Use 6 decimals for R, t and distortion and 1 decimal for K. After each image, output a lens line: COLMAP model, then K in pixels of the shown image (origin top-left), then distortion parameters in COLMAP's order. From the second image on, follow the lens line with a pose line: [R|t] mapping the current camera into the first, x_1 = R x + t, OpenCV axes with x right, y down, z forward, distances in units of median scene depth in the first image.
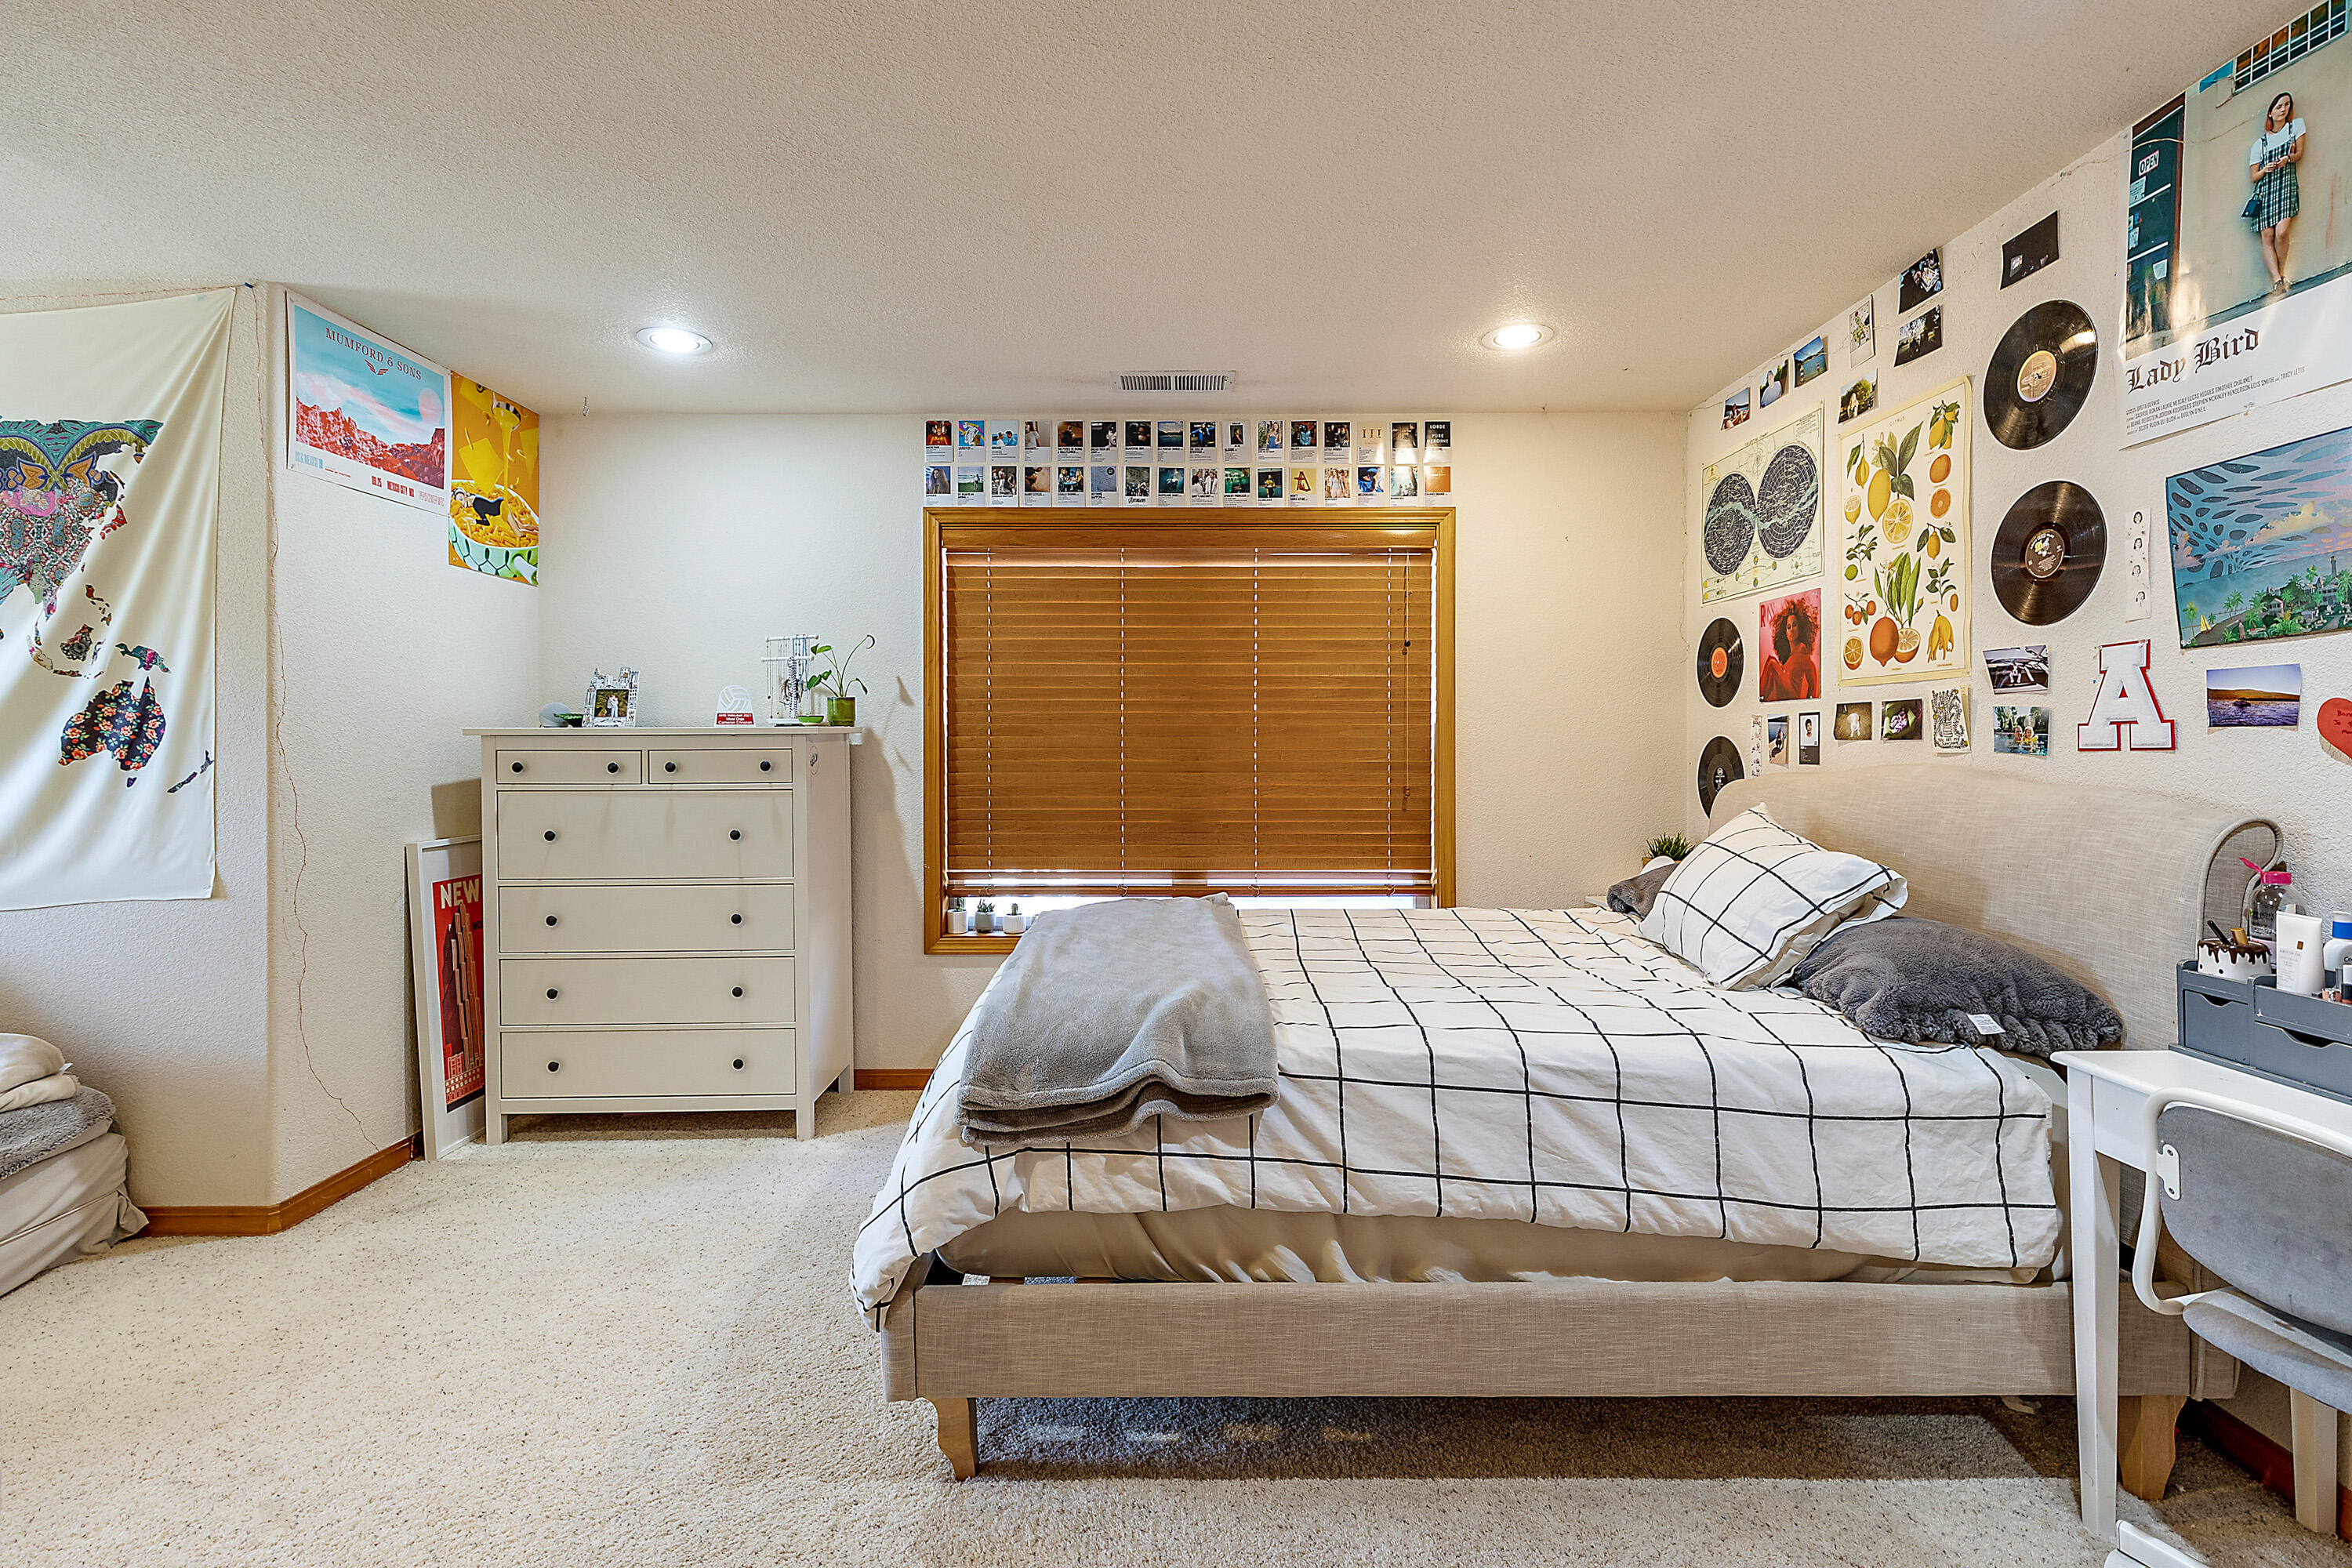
lens RADIAL K [[1067.1, 0, 1183.6], [0, 1067.1, 743.6], [0, 0, 1]] dist [0.005822, -0.000875]
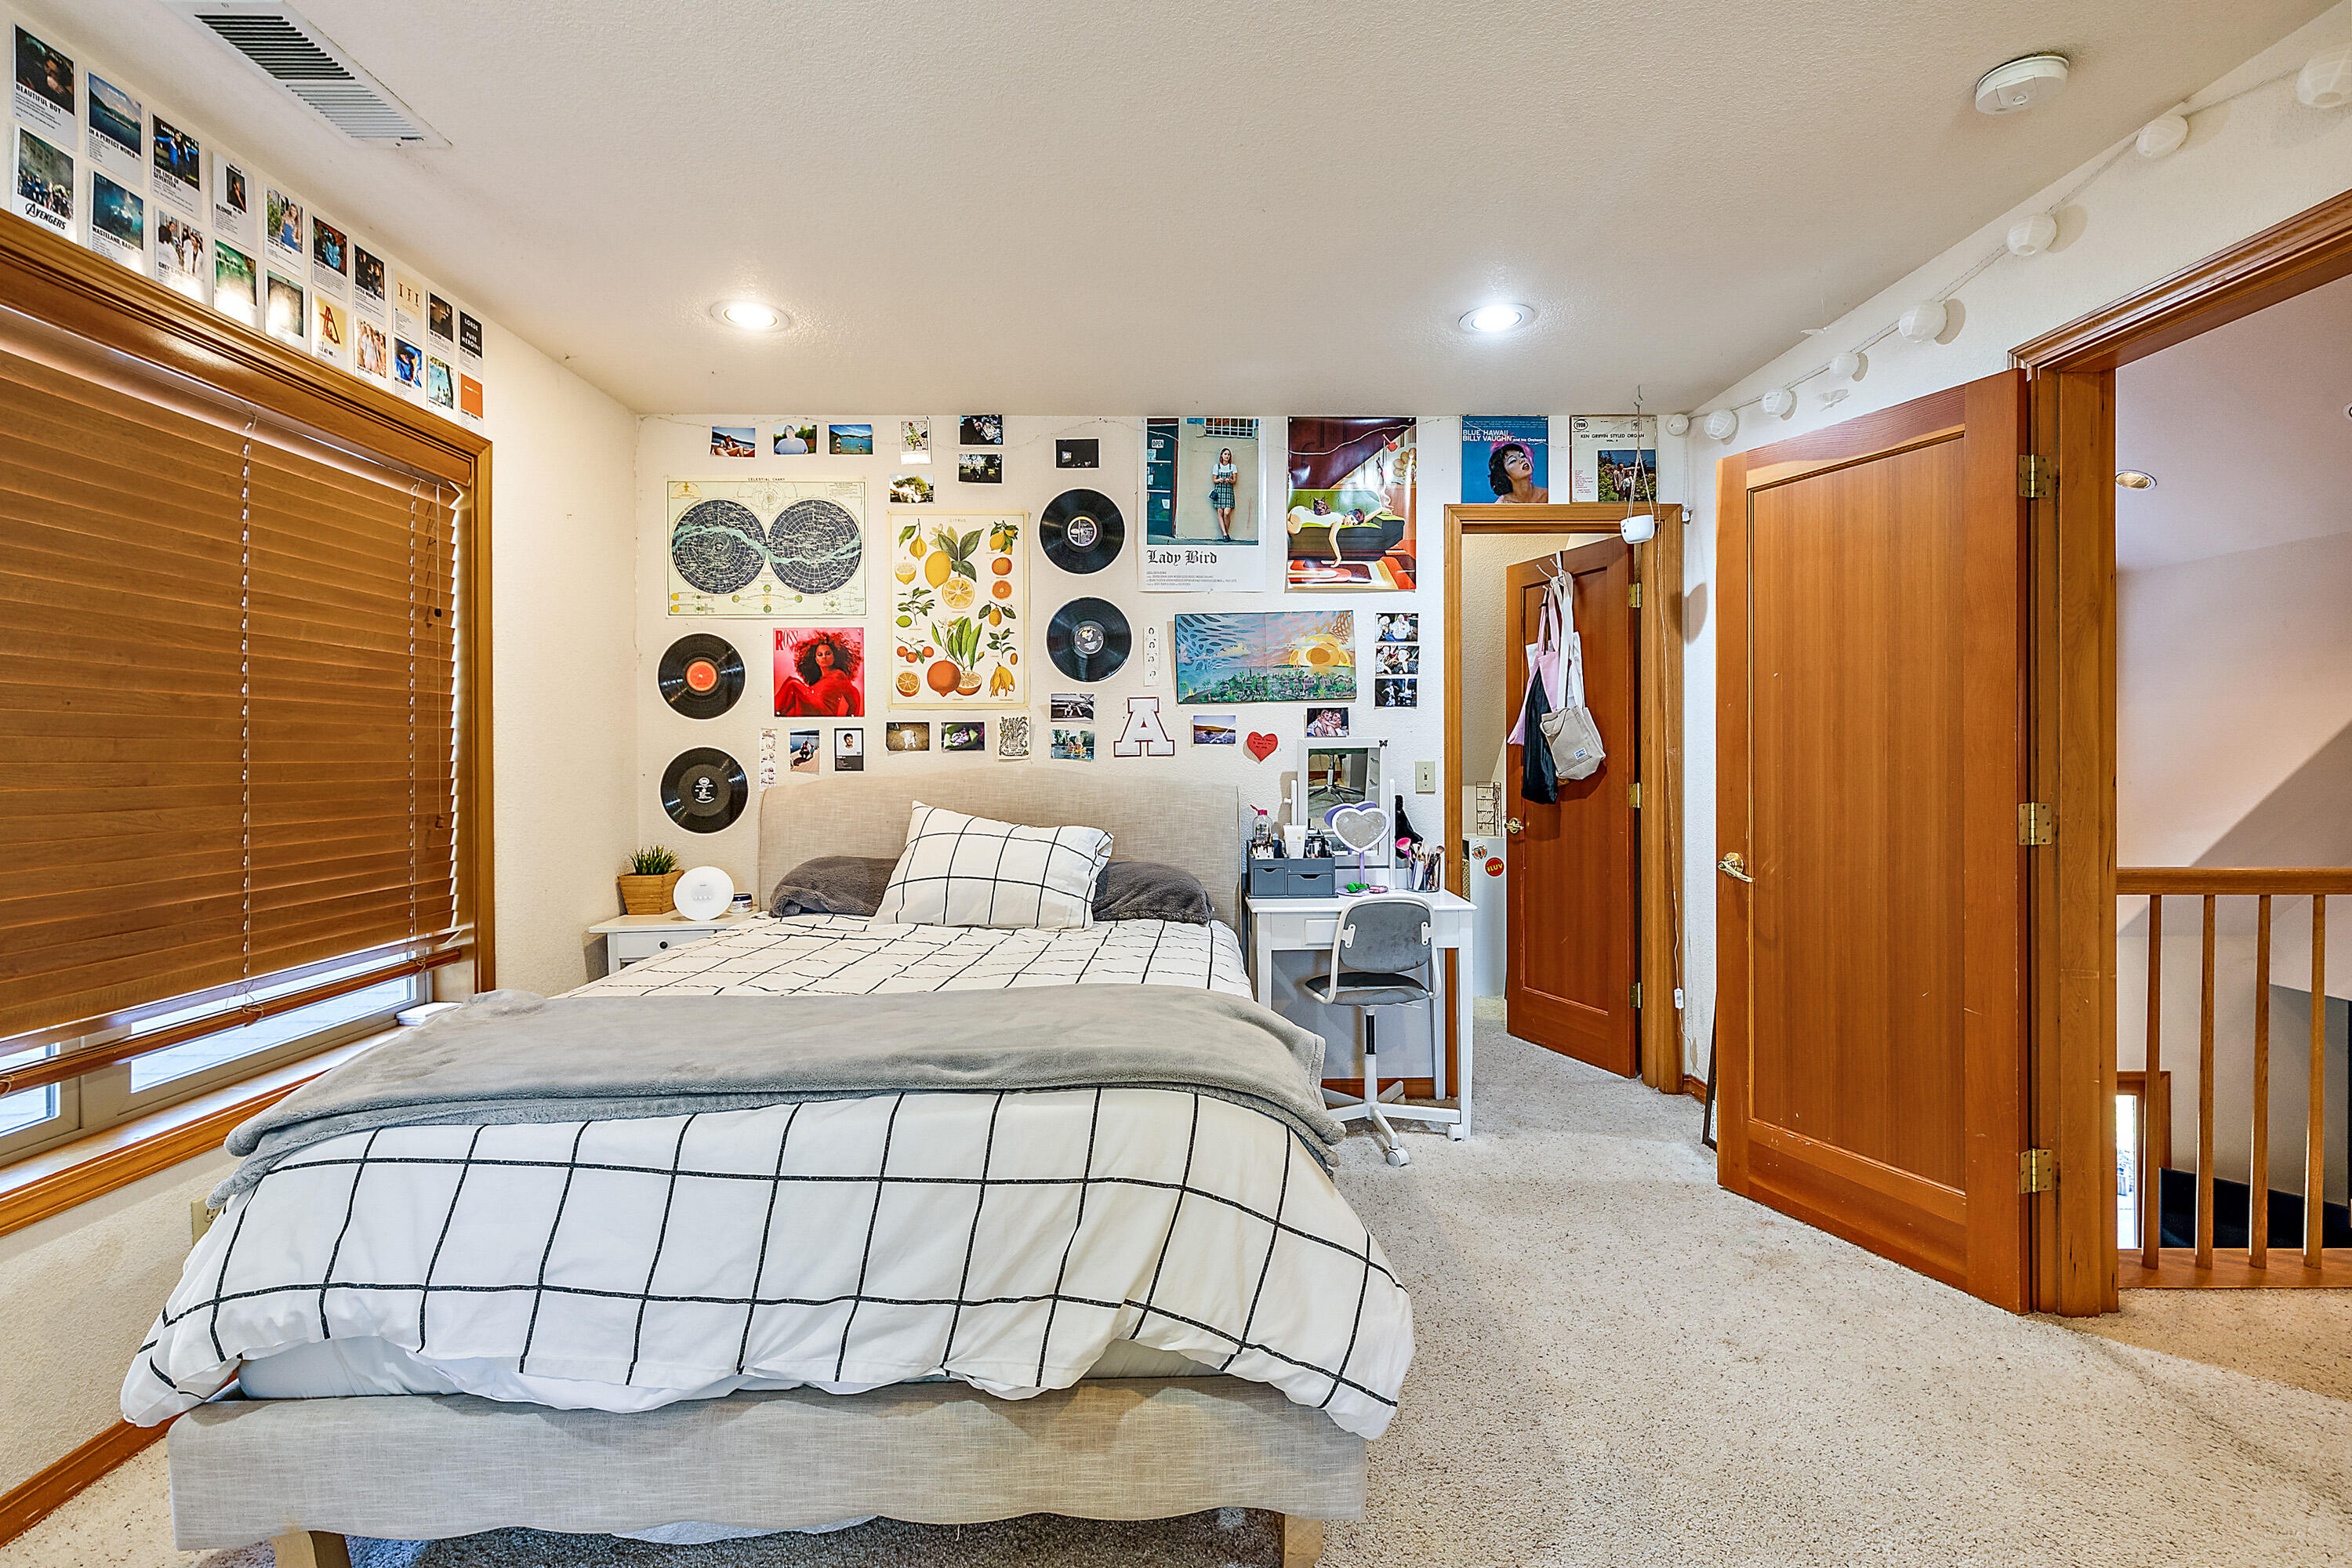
lens RADIAL K [[1067.1, 0, 1173.9], [0, 1067.1, 764.0], [0, 0, 1]] dist [0.005822, -0.000875]
pose [[-0.019355, -0.005813, 0.999796, -0.511209], [0.005065, 0.999970, 0.005912, 0.004970], [-0.999800, 0.005178, -0.019325, 0.529774]]
